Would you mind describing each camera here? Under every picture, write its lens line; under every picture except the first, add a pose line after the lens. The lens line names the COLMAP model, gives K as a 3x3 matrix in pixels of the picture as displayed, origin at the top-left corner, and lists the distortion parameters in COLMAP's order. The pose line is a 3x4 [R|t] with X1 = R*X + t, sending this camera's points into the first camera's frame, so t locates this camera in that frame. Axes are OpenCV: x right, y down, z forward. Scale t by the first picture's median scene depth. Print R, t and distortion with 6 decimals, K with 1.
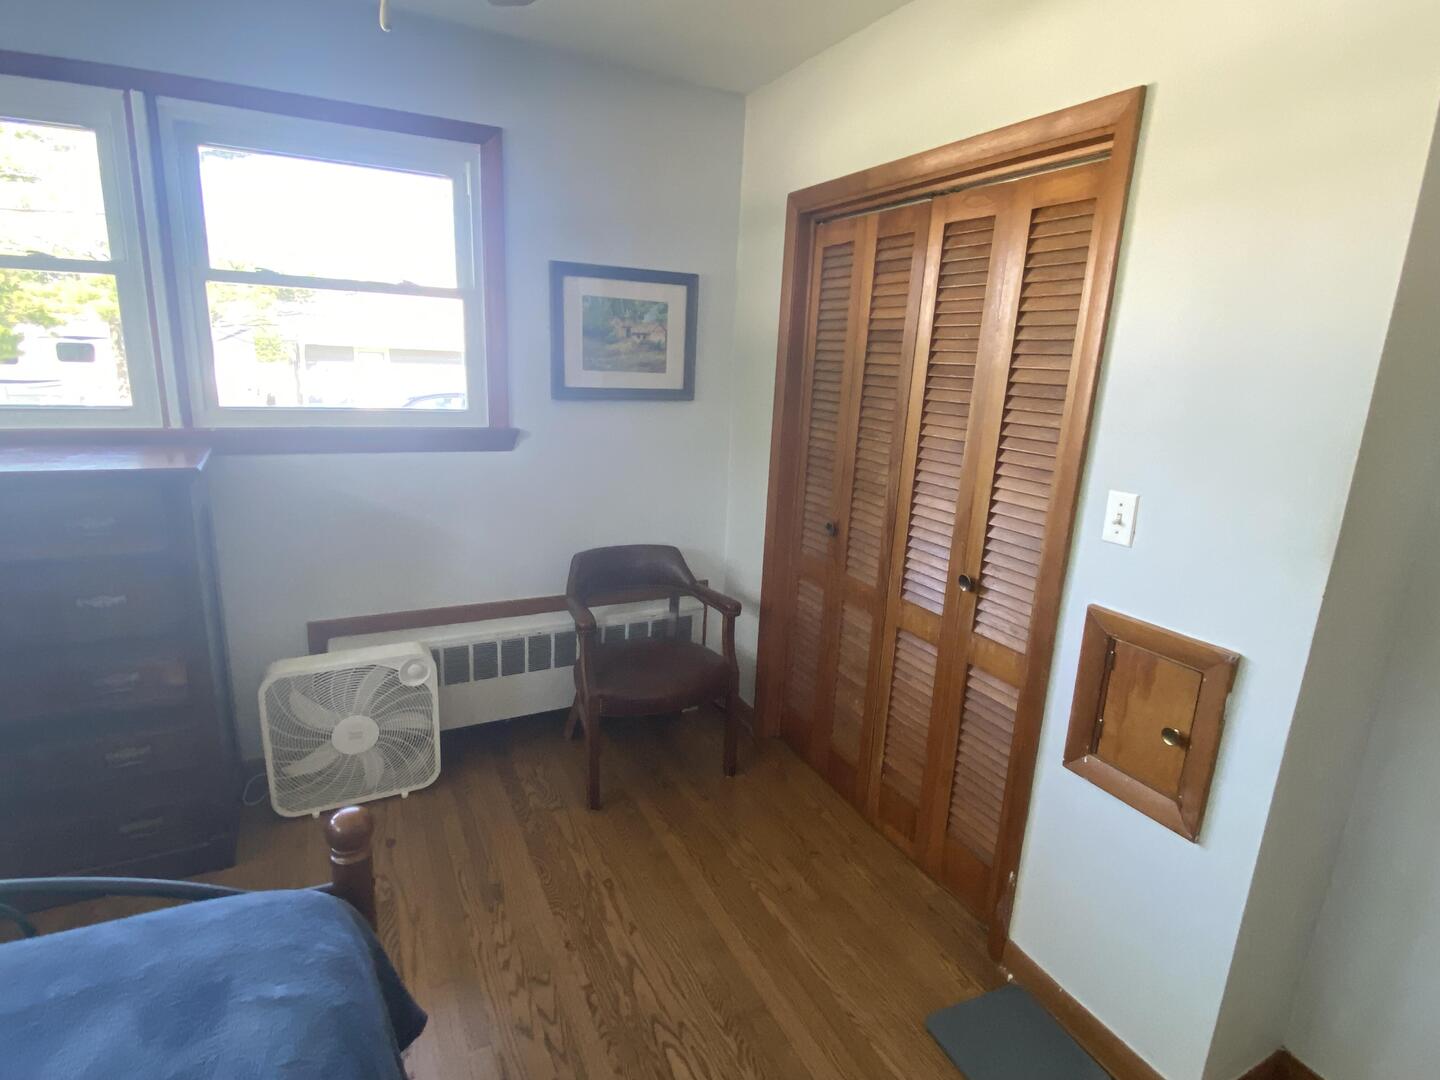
lens RADIAL K [[725.6, 0, 718.7], [0, 725.6, 536.7], [0, 0, 1]] dist [0.003163, -0.003175]
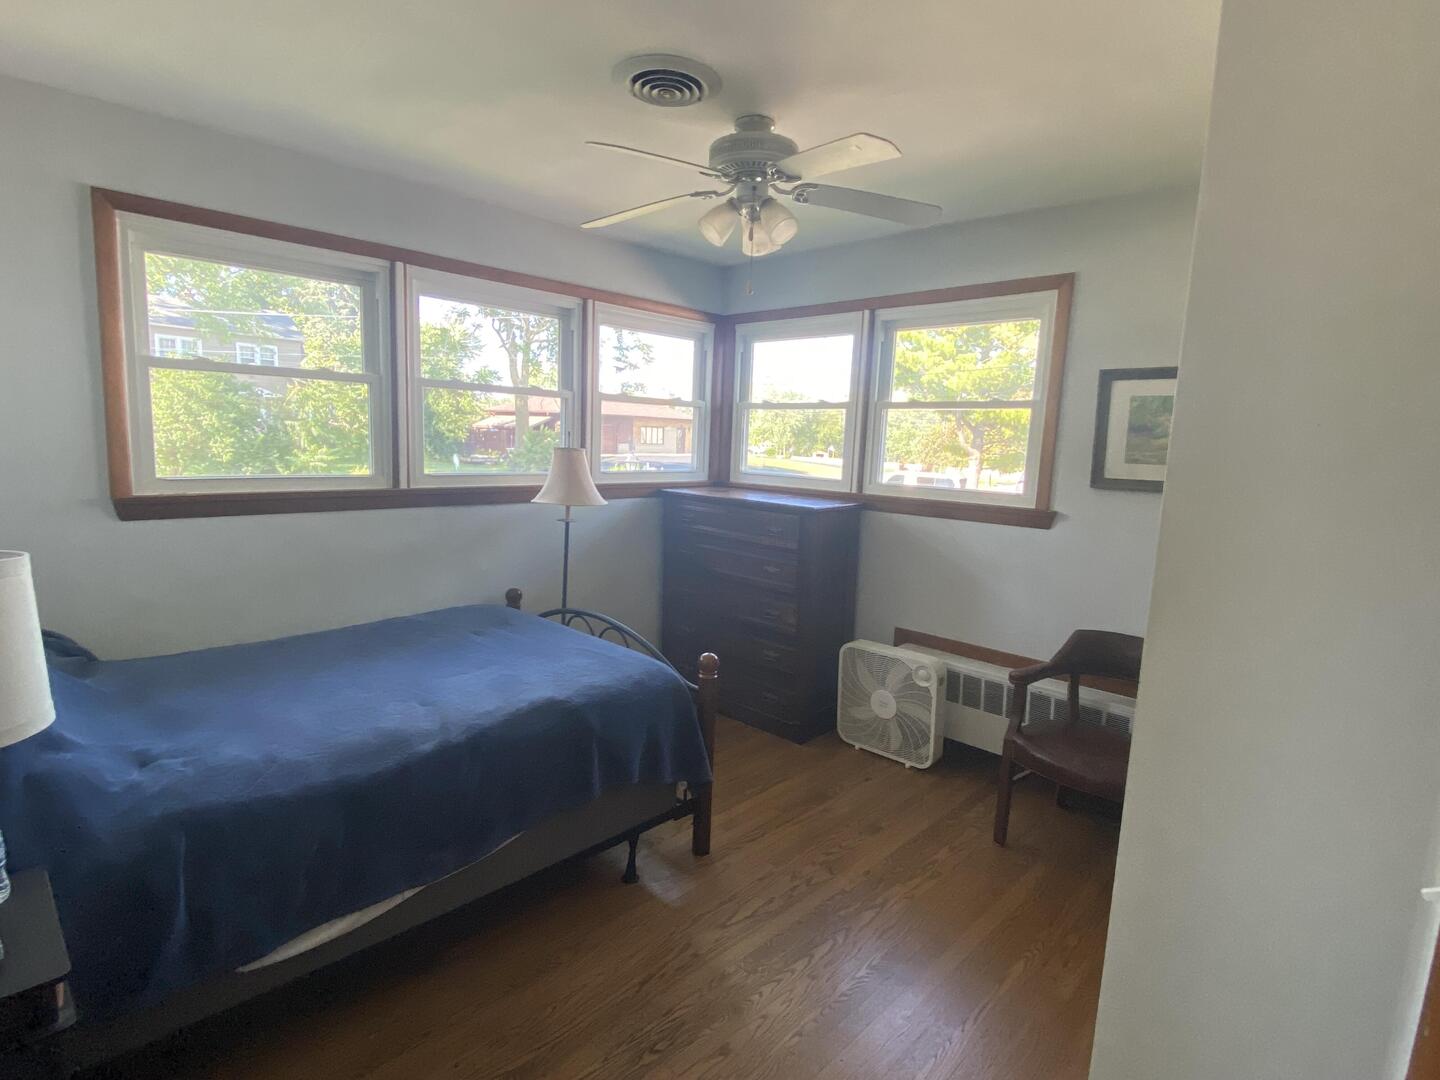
lens RADIAL K [[725.6, 0, 717.6], [0, 725.6, 540.4], [0, 0, 1]] dist [0.003163, -0.003175]
pose [[0.339722, 0.097846, -0.935423, 0.673272], [-0.248348, 0.968607, 0.011124, 0.020027], [0.907145, 0.228531, 0.353357, 0.106105]]
